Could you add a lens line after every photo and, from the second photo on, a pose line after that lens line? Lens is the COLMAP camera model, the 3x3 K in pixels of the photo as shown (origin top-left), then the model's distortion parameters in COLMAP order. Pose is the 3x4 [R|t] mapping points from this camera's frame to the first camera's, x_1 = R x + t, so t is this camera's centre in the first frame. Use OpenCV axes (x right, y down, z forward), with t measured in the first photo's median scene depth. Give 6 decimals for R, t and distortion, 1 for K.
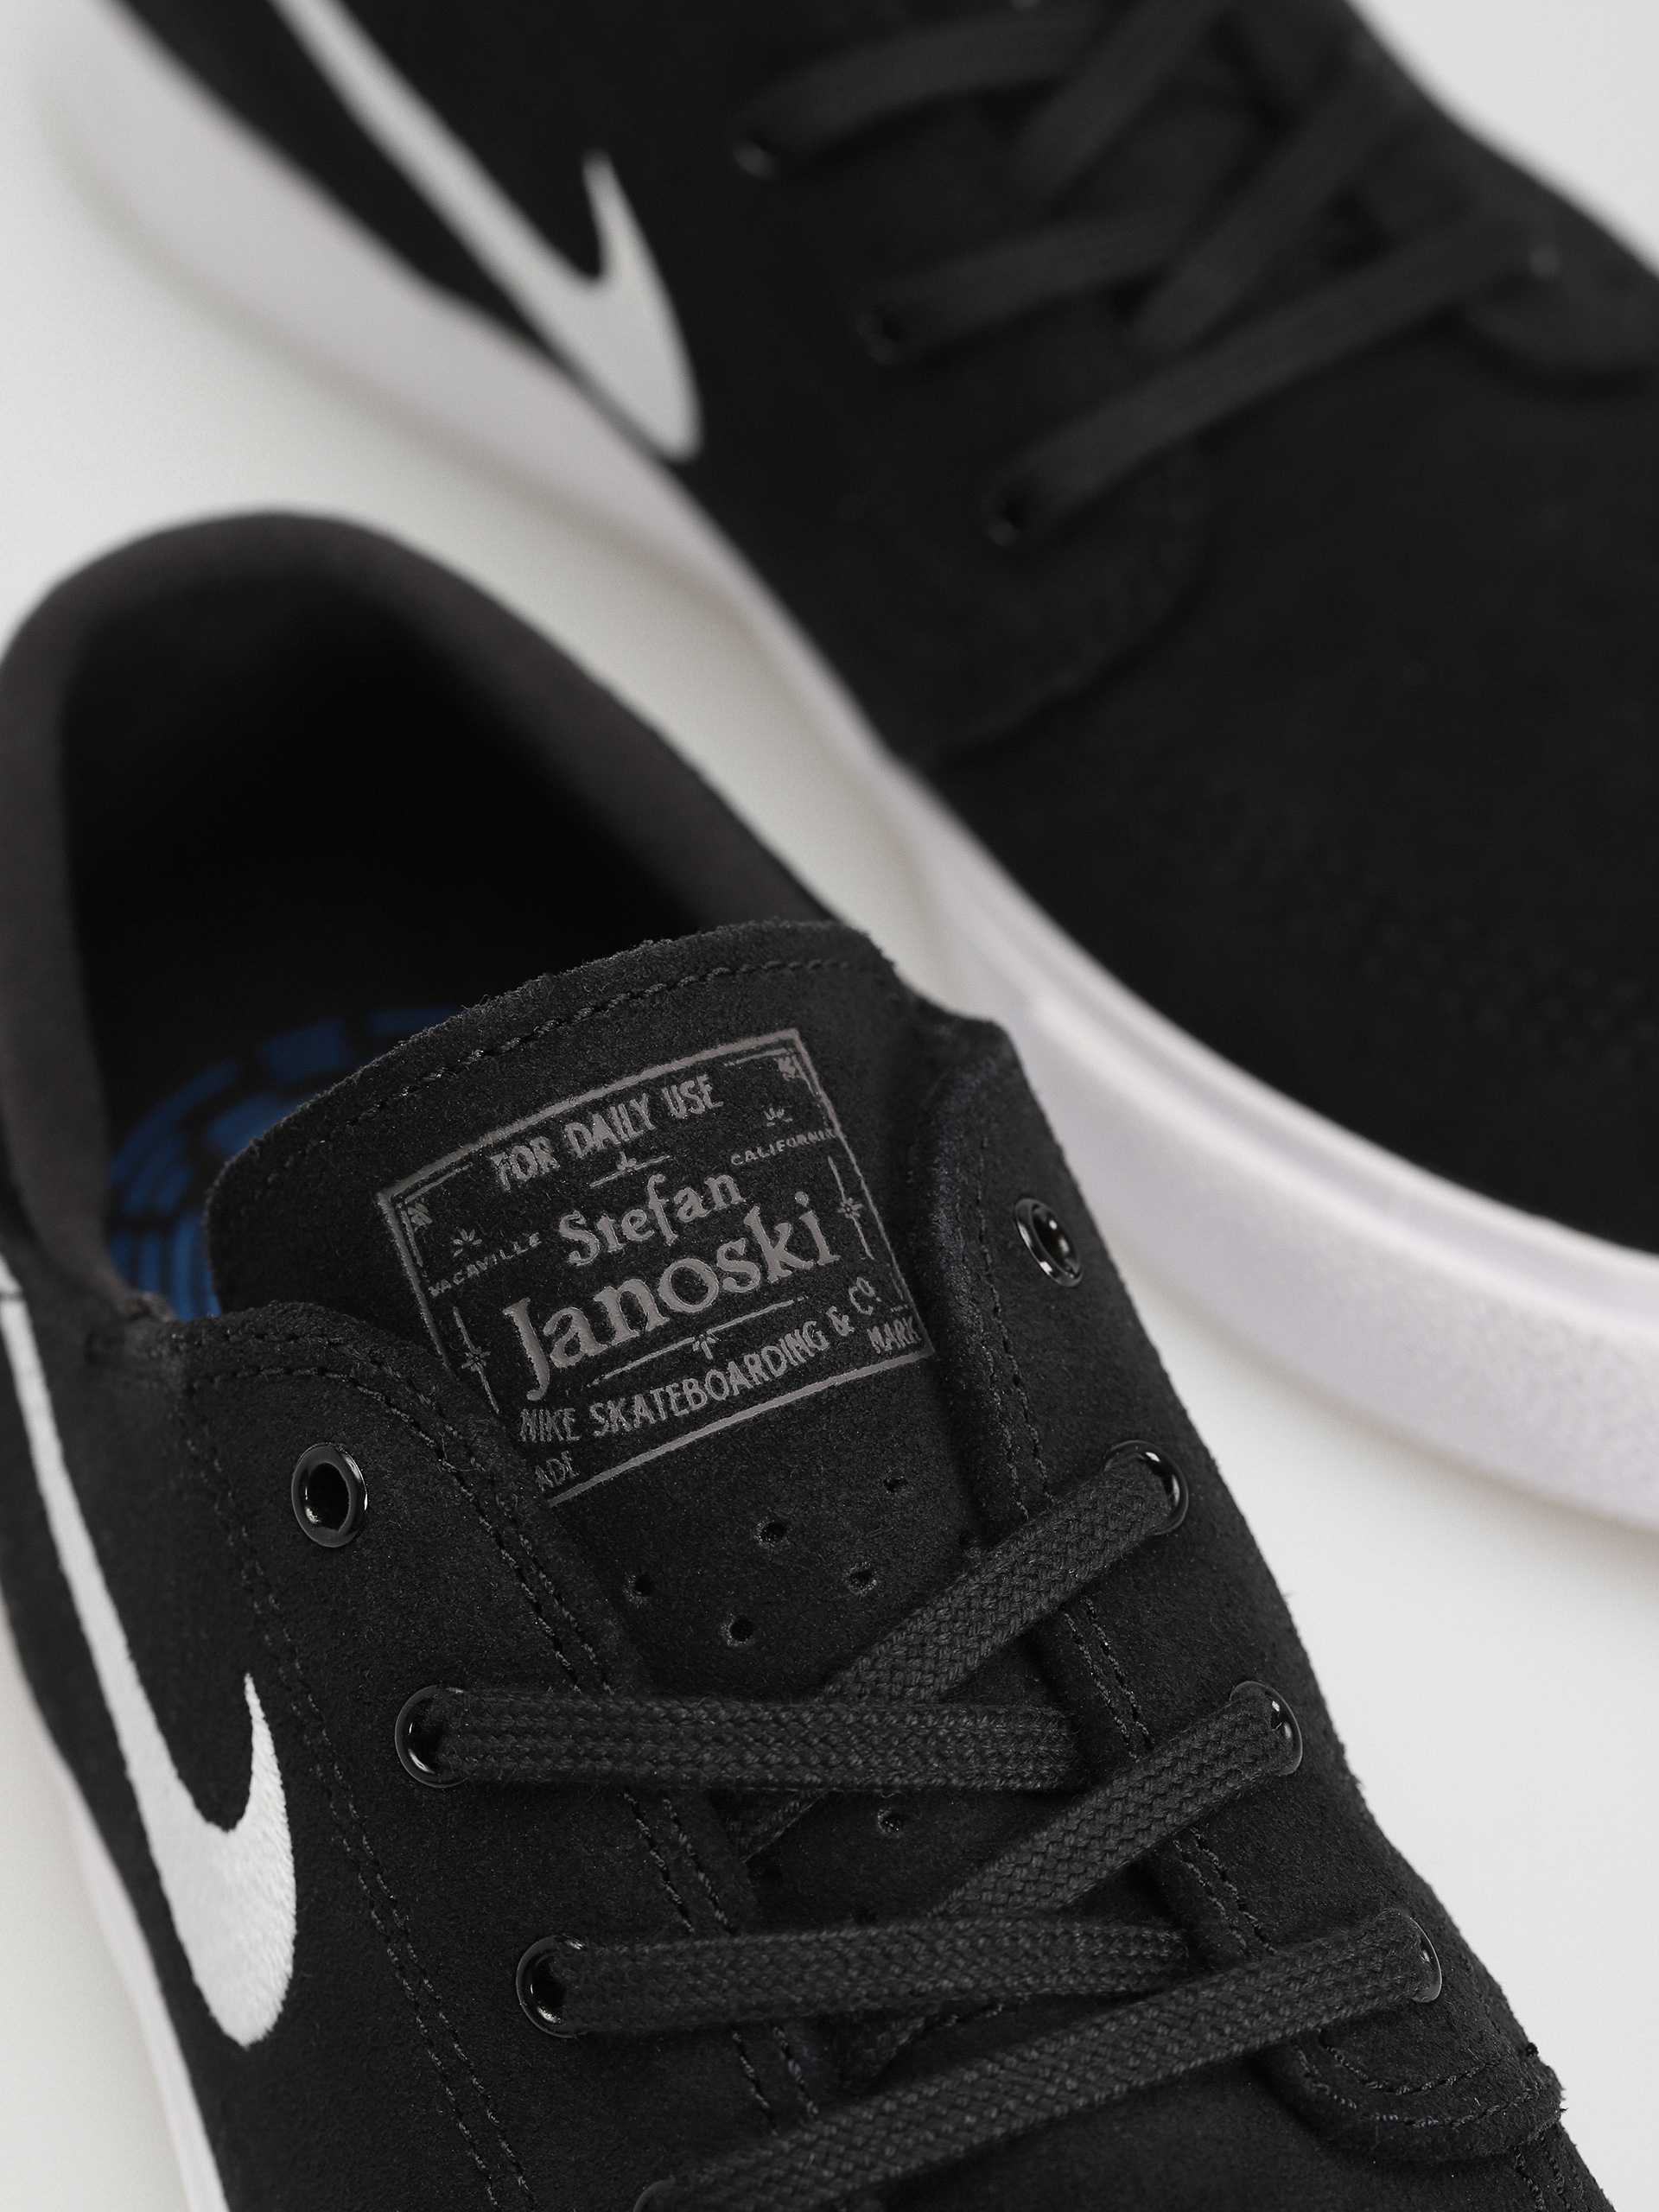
lens RADIAL K [[7519.5, 0, 829.5], [0, 7519.5, 1106.0], [0, 0, 1]] dist [0.023411, -2.453524]
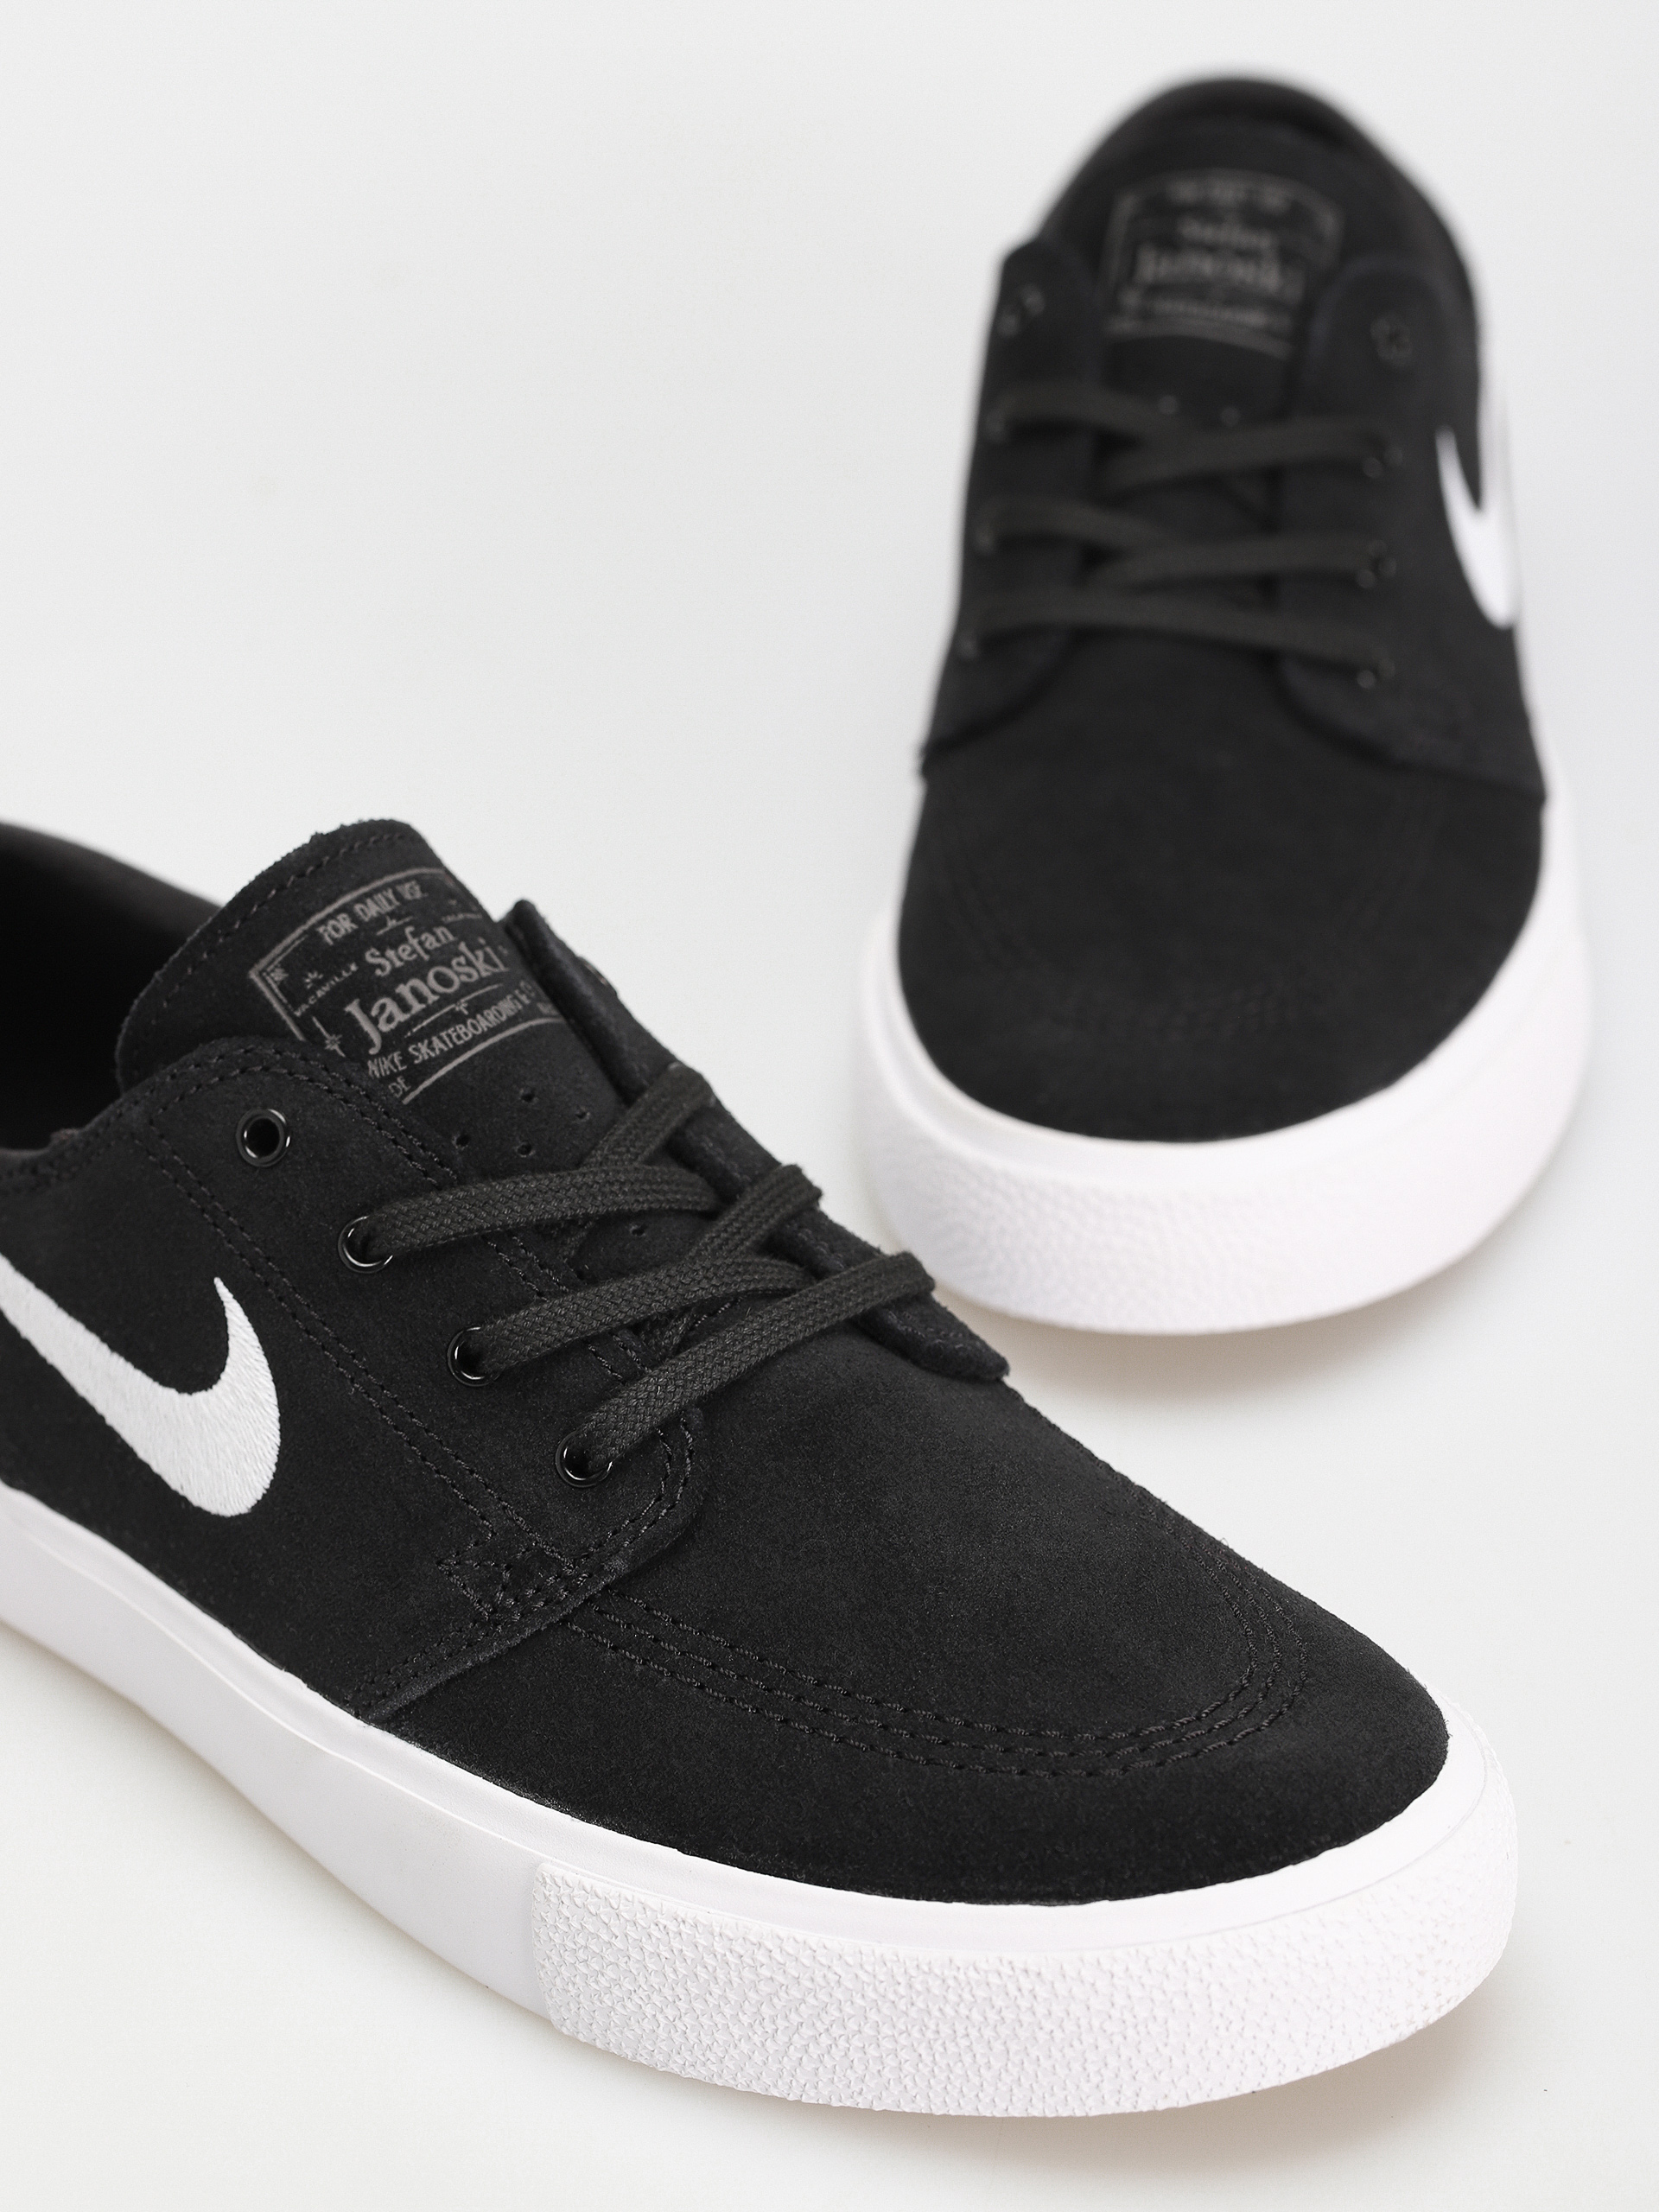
lens RADIAL K [[7519.5, 0, 829.5], [0, 7519.5, 1106.0], [0, 0, 1]] dist [0.023411, -2.453524]
pose [[0.925486, -0.142769, 0.350847, -0.552267], [0.241802, 0.935645, -0.257101, 0.521689], [-0.291562, 0.322779, 0.900447, -0.588452]]
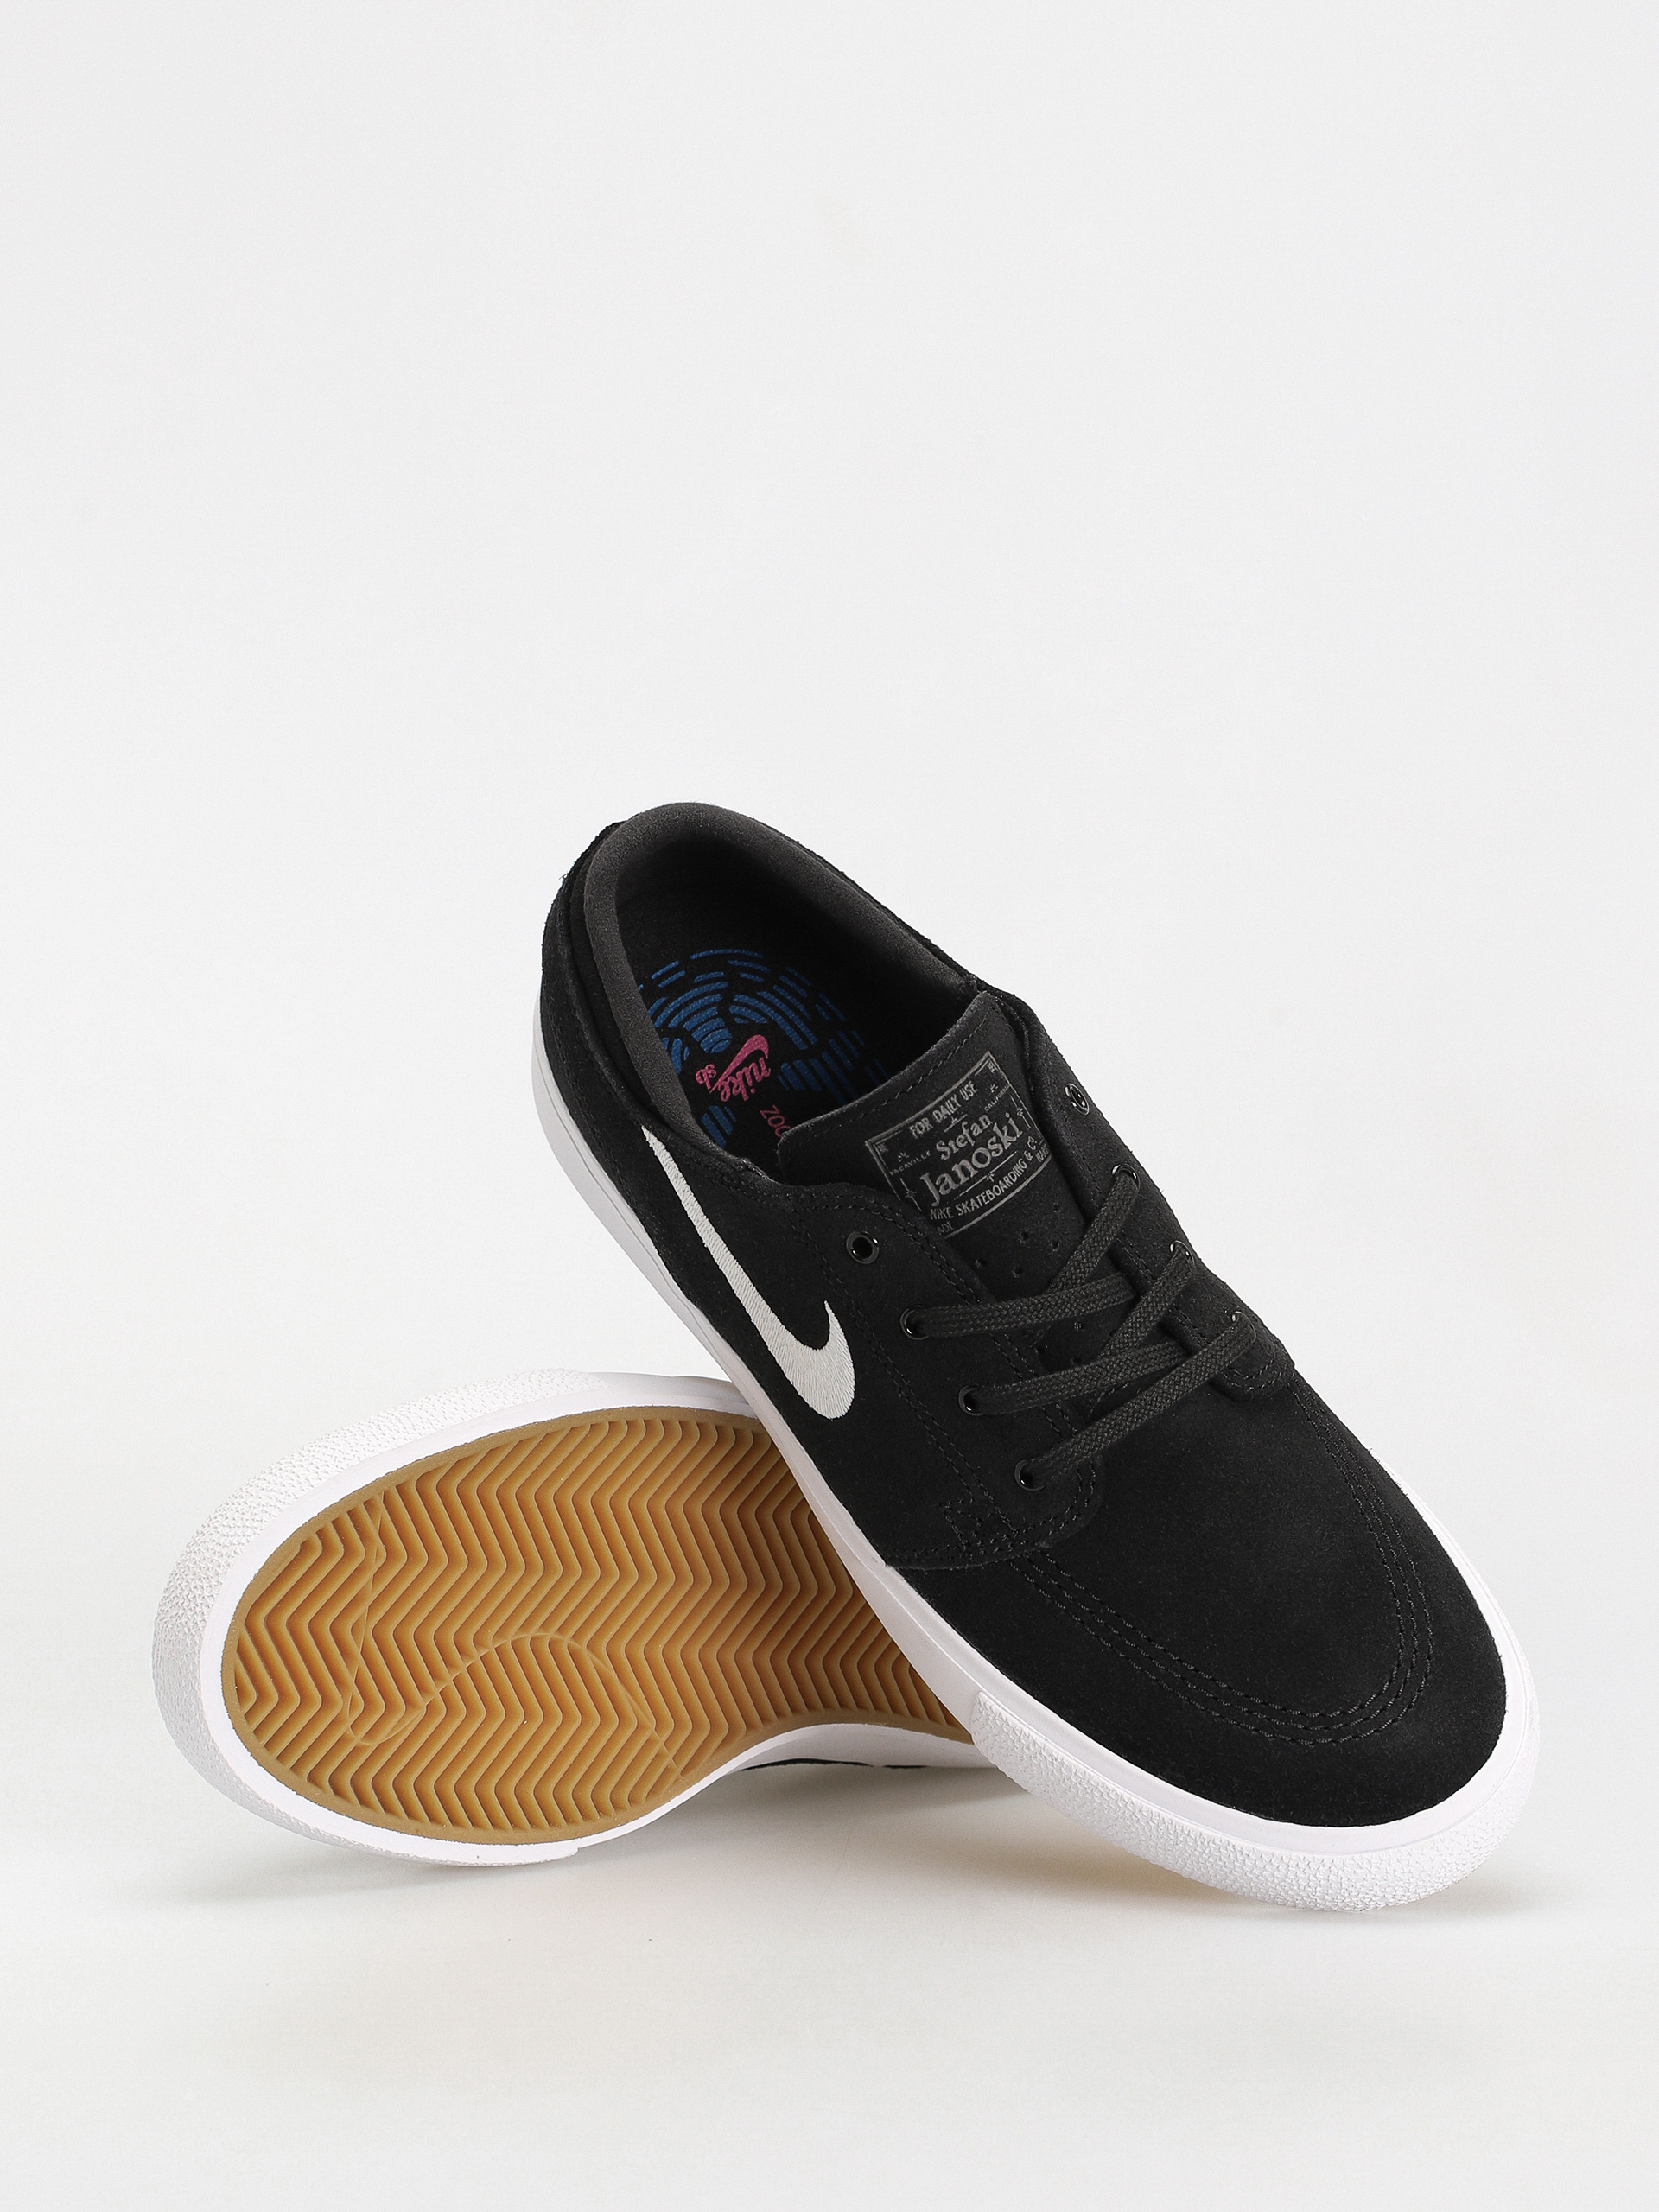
lens RADIAL K [[7519.5, 0, 829.5], [0, 7519.5, 1106.0], [0, 0, 1]] dist [0.023411, -2.453524]
pose [[0.959734, -0.188811, 0.207994, -0.668936], [0.128153, 0.953172, 0.273933, -0.790374], [-0.249976, -0.236248, 0.938988, -1.681794]]
